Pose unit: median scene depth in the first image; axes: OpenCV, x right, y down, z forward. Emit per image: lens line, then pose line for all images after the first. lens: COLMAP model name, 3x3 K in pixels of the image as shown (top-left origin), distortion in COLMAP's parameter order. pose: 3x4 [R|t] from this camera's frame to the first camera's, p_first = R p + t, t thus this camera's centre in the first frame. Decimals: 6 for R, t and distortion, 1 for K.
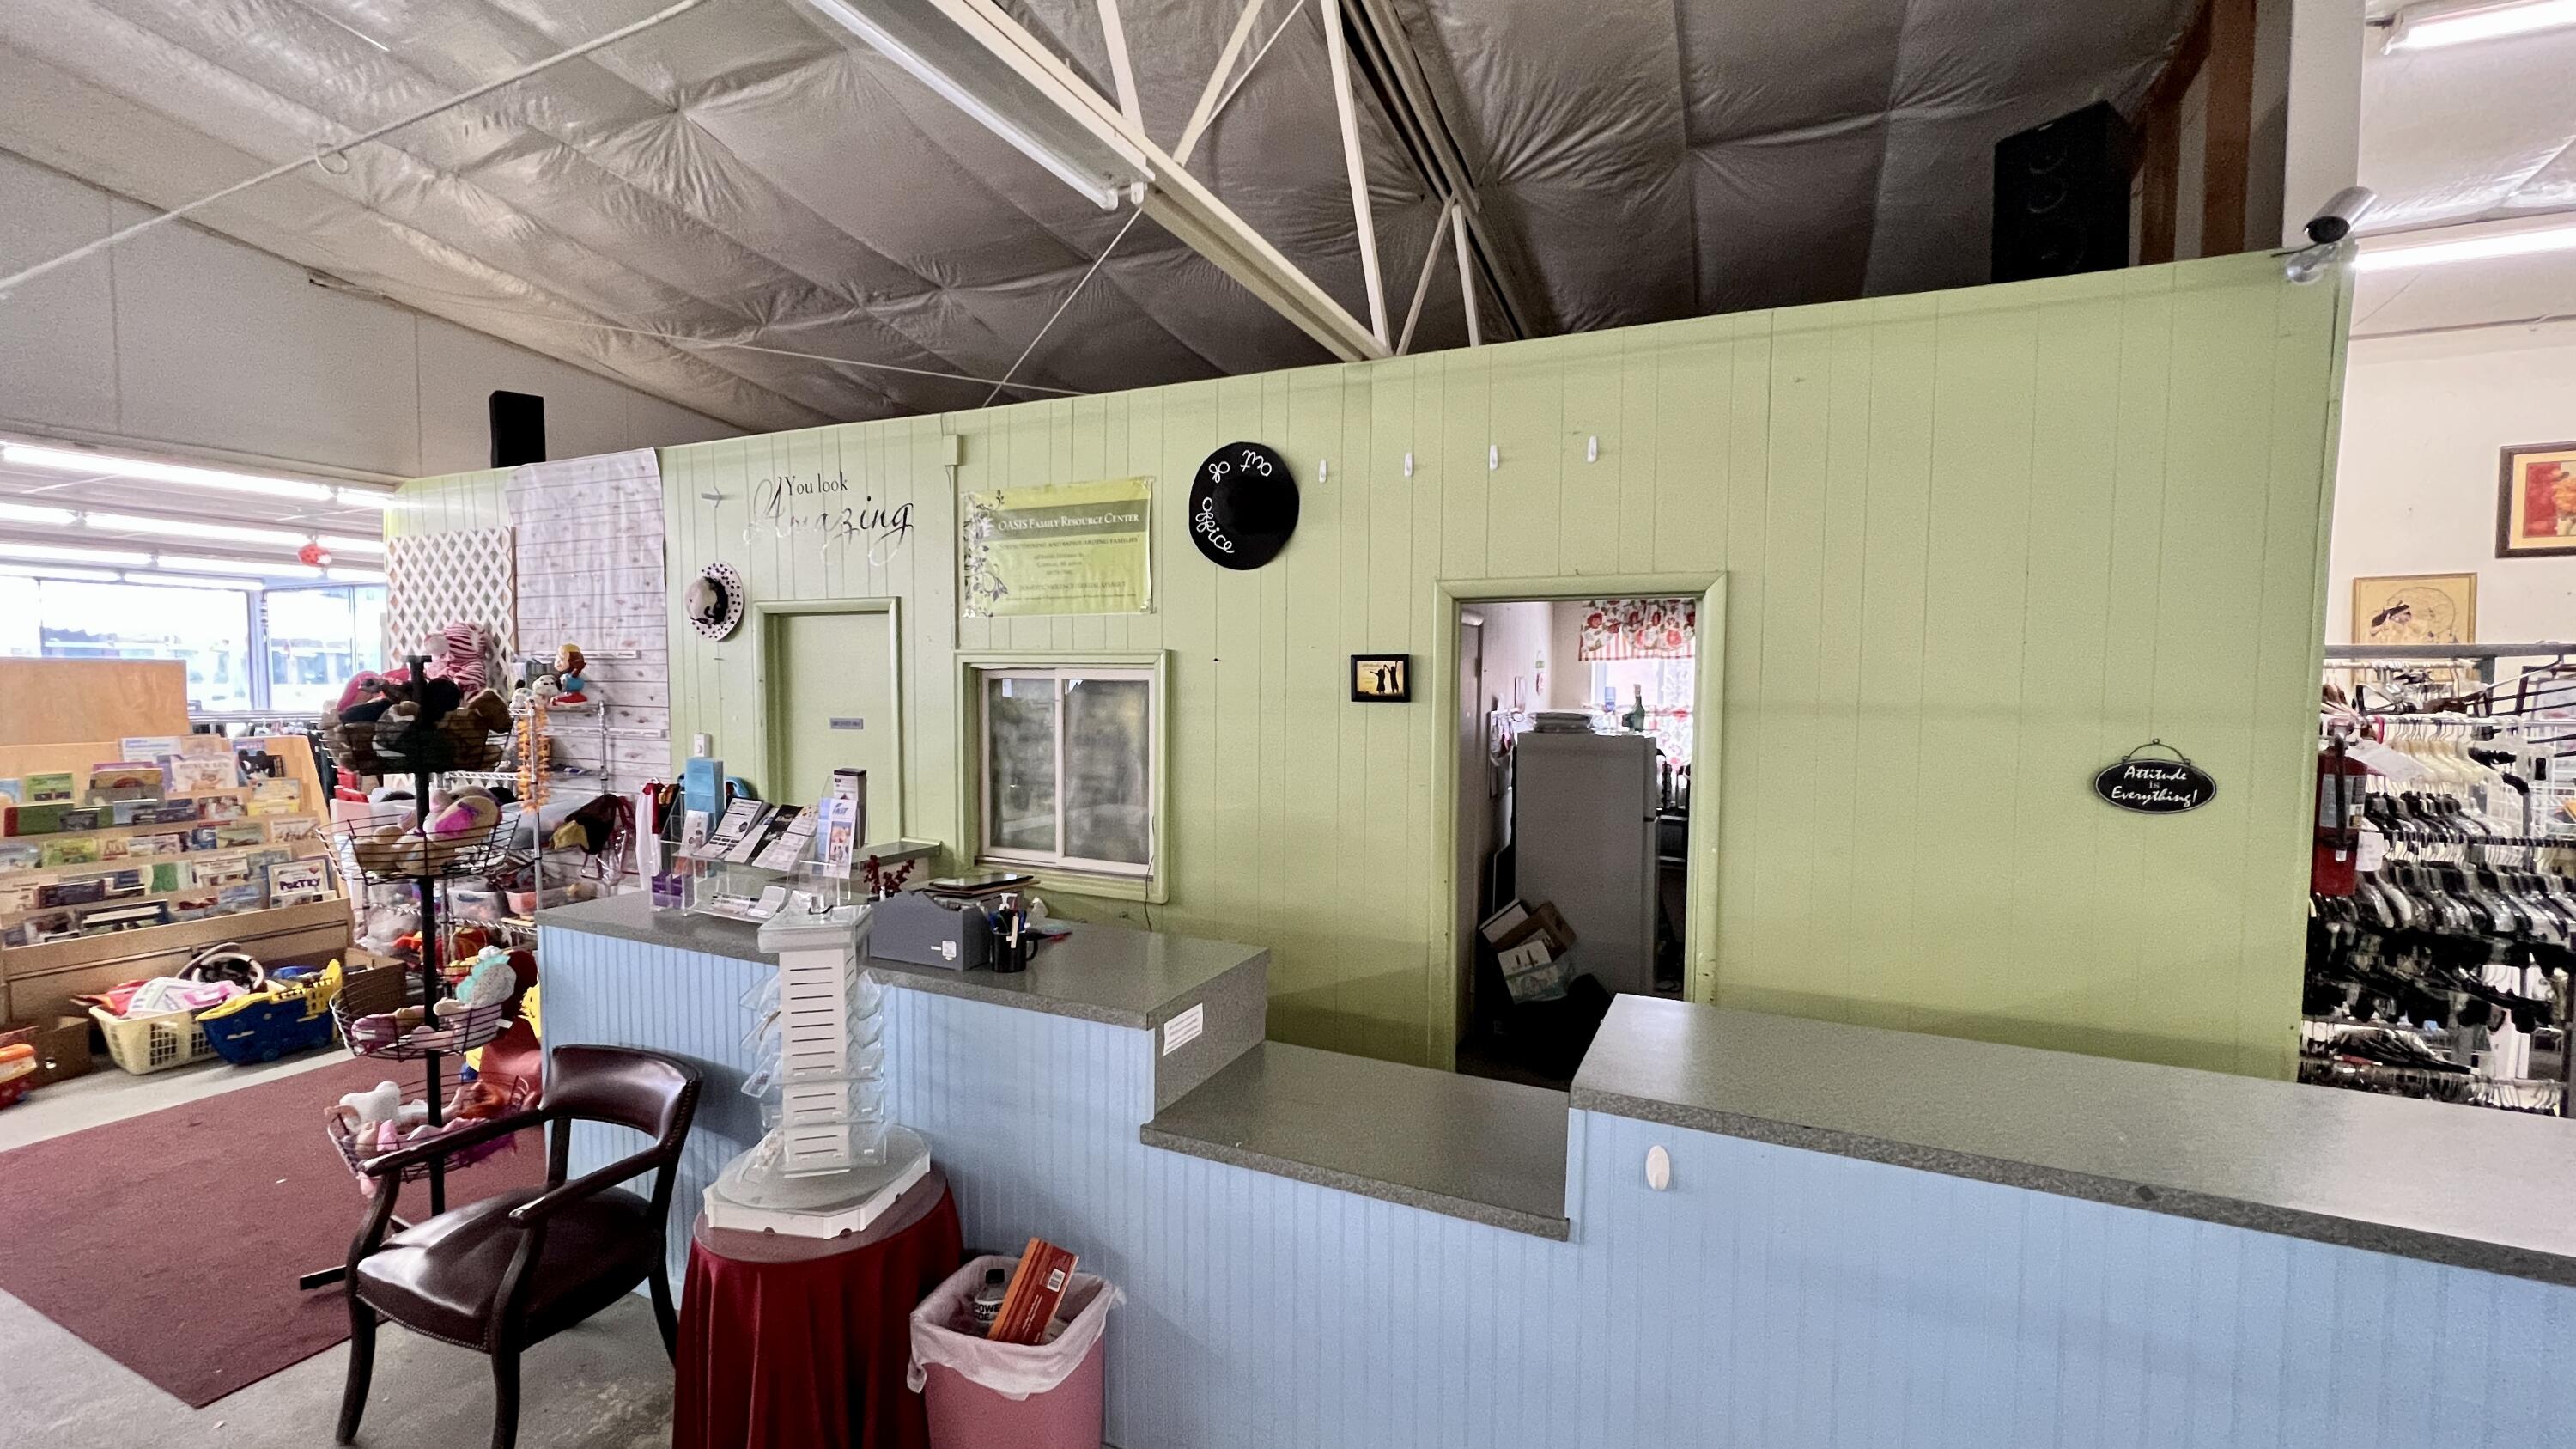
lens RADIAL K [[1035.7, 0, 1288.0], [0, 1035.7, 724.5], [0, 0, 1]] dist [0.001252, 0.000097]
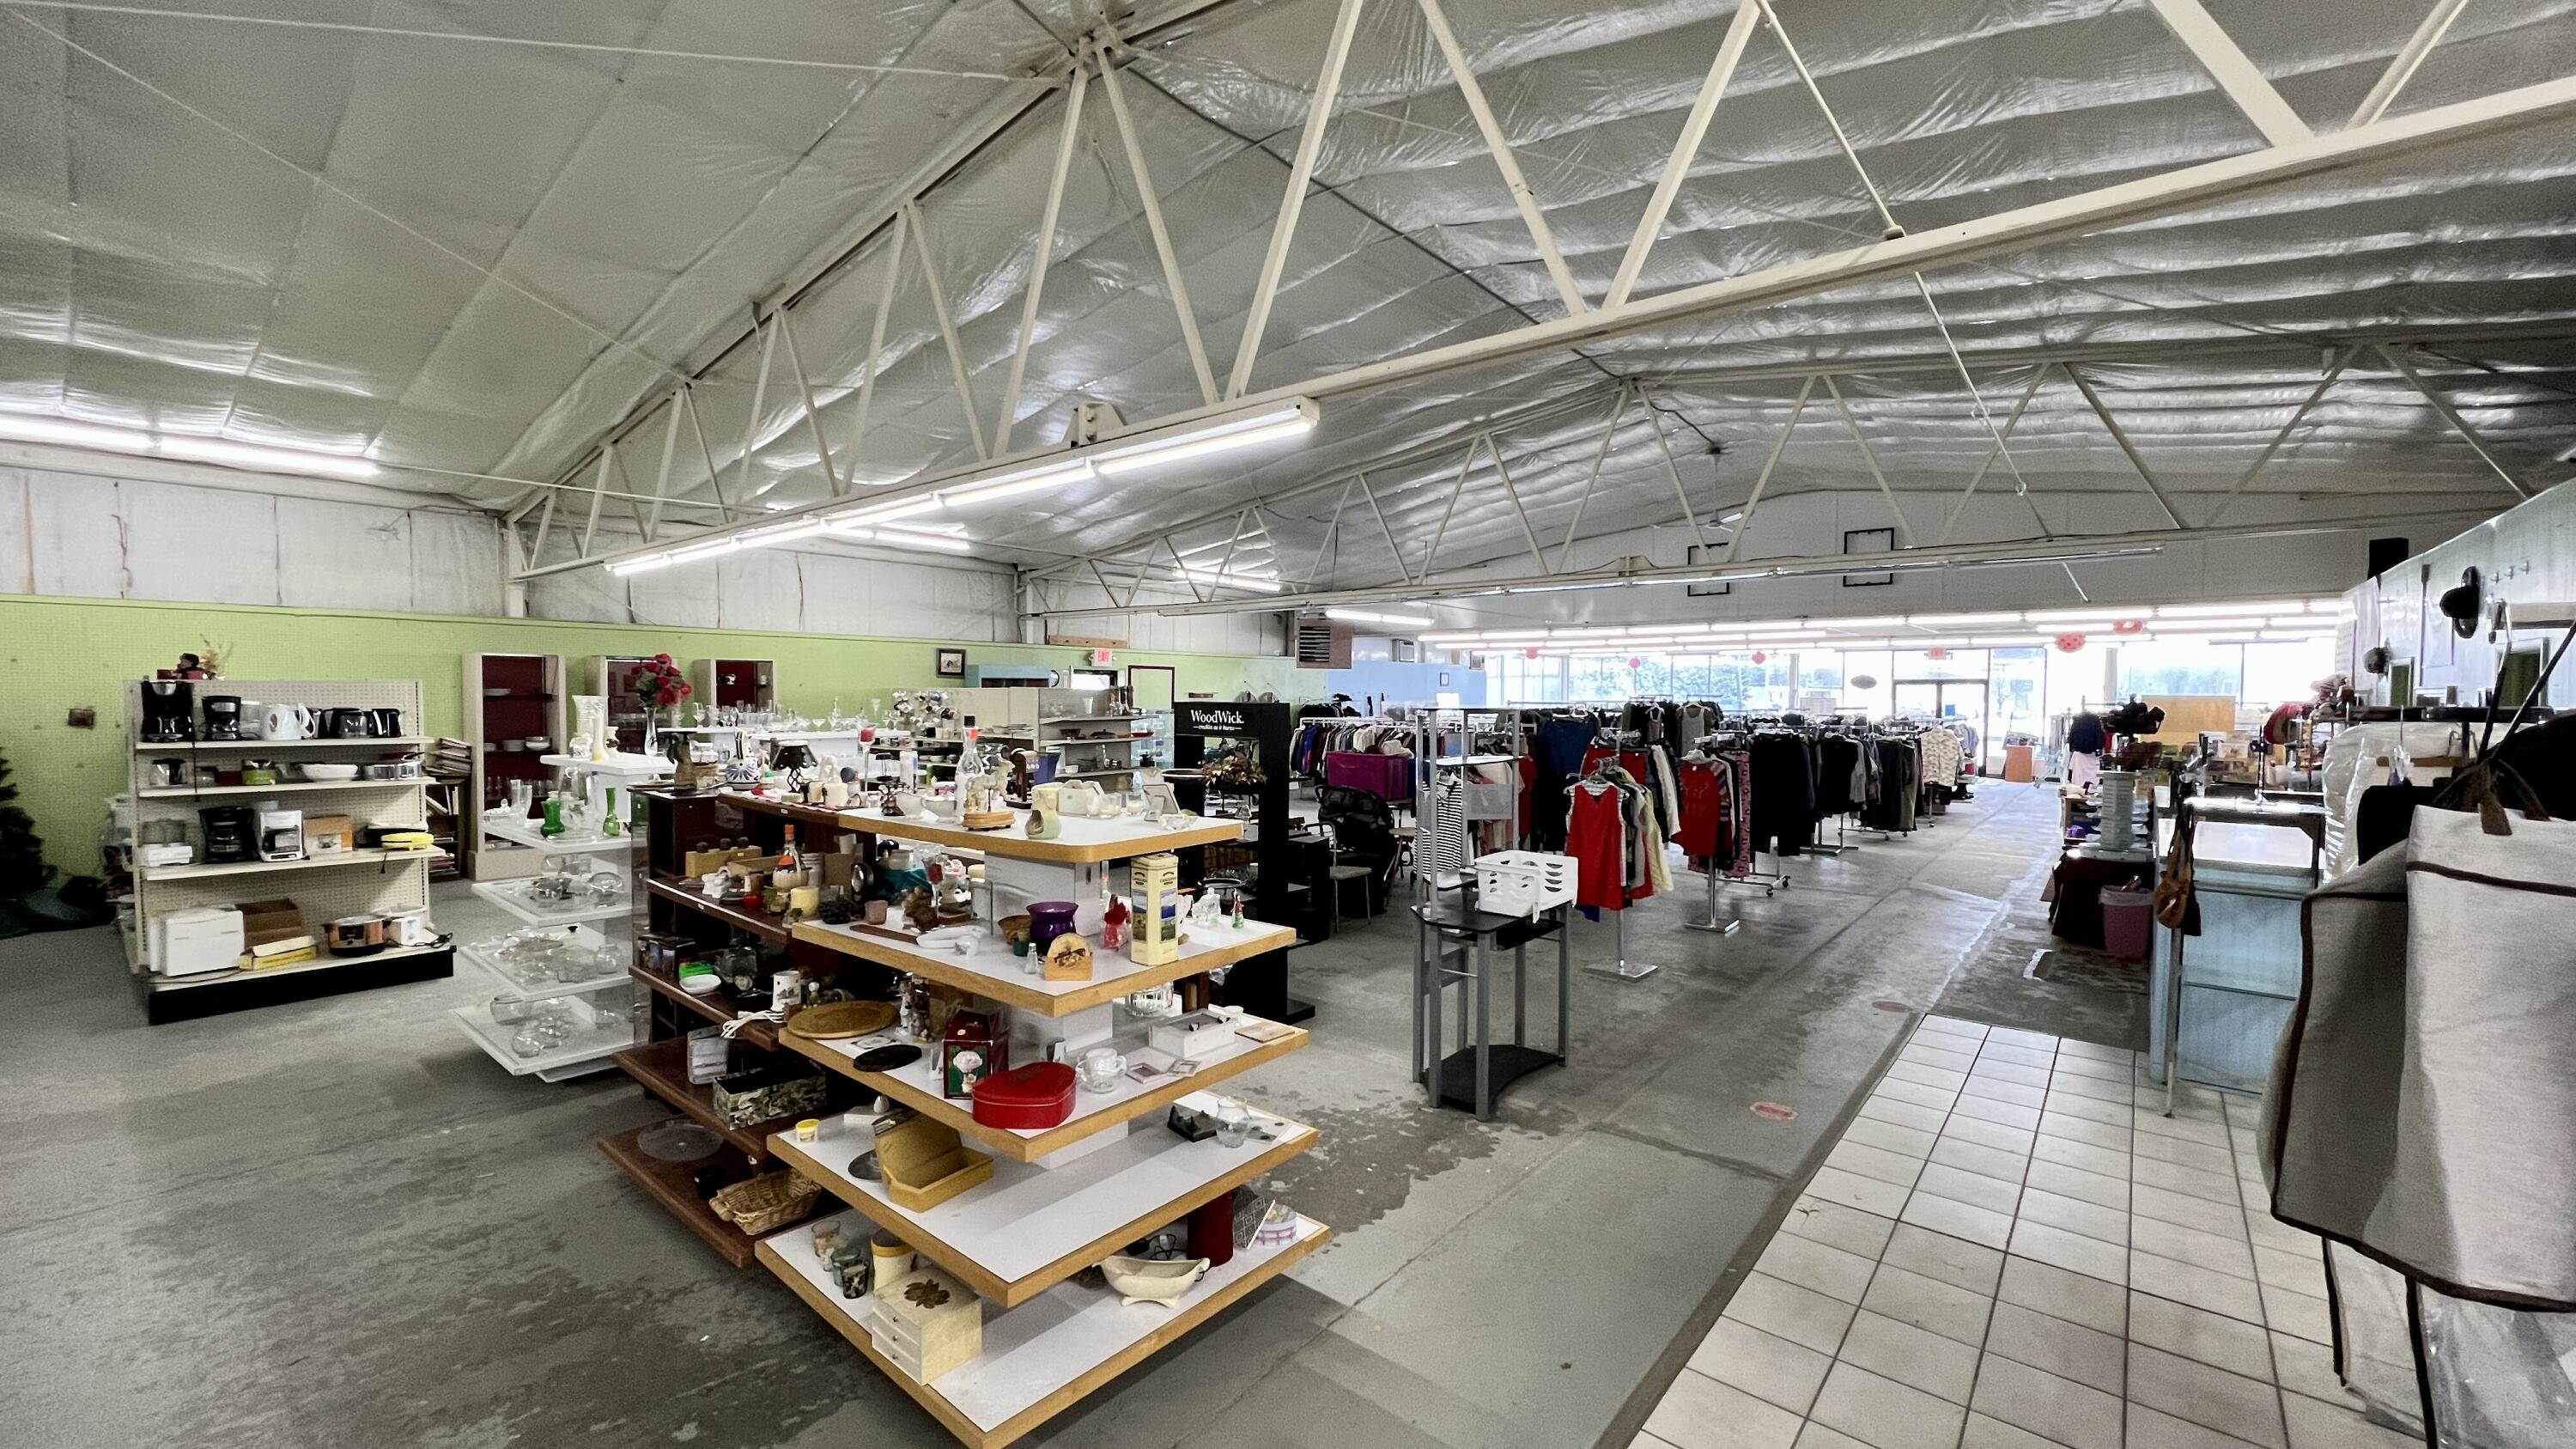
lens RADIAL K [[1035.7, 0, 1288.0], [0, 1035.7, 724.5], [0, 0, 1]] dist [0.001252, 0.000097]
pose [[-0.246132, 0.018521, -0.969059, 1.621747], [-0.053418, 0.998039, 0.032642, 0.033558], [0.967763, 0.059800, -0.244659, -0.369026]]
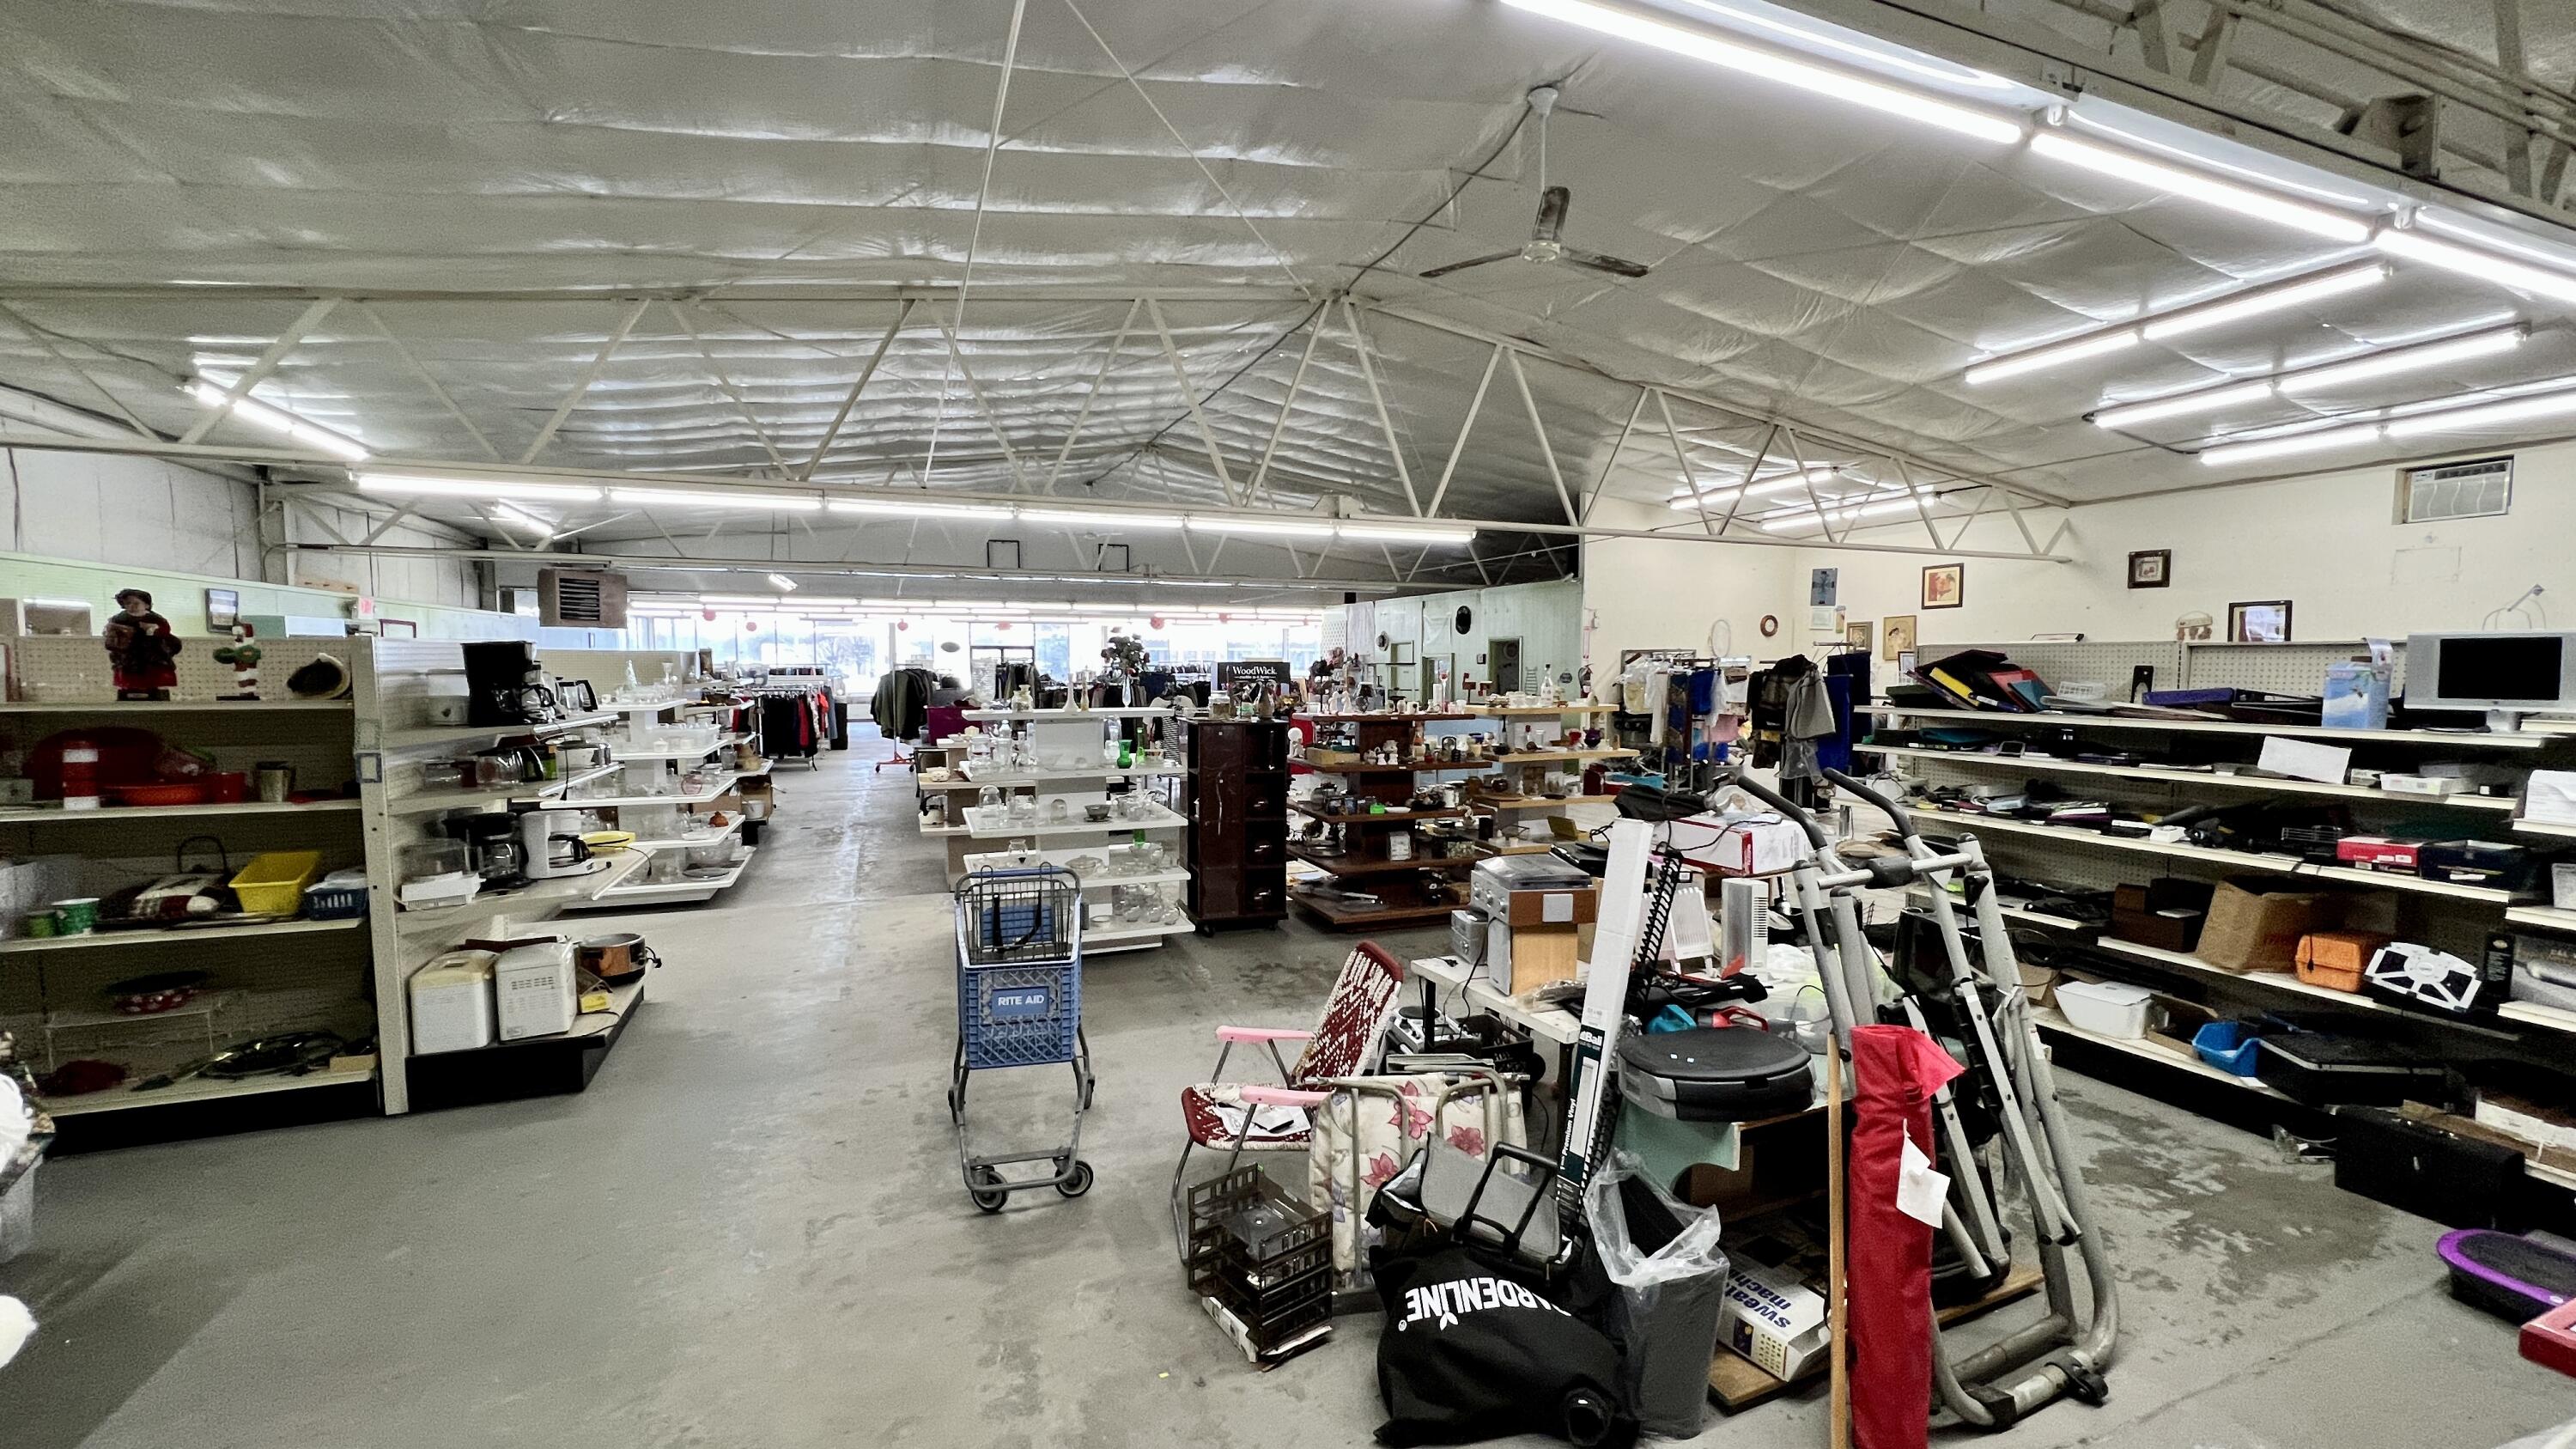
lens RADIAL K [[1035.7, 0, 1288.0], [0, 1035.7, 724.5], [0, 0, 1]] dist [0.001252, 0.000097]
pose [[0.721742, 0.034880, -0.691283, 1.852859], [-0.029030, 0.999376, 0.020115, 0.123682], [0.691553, 0.005550, 0.722304, -2.010271]]
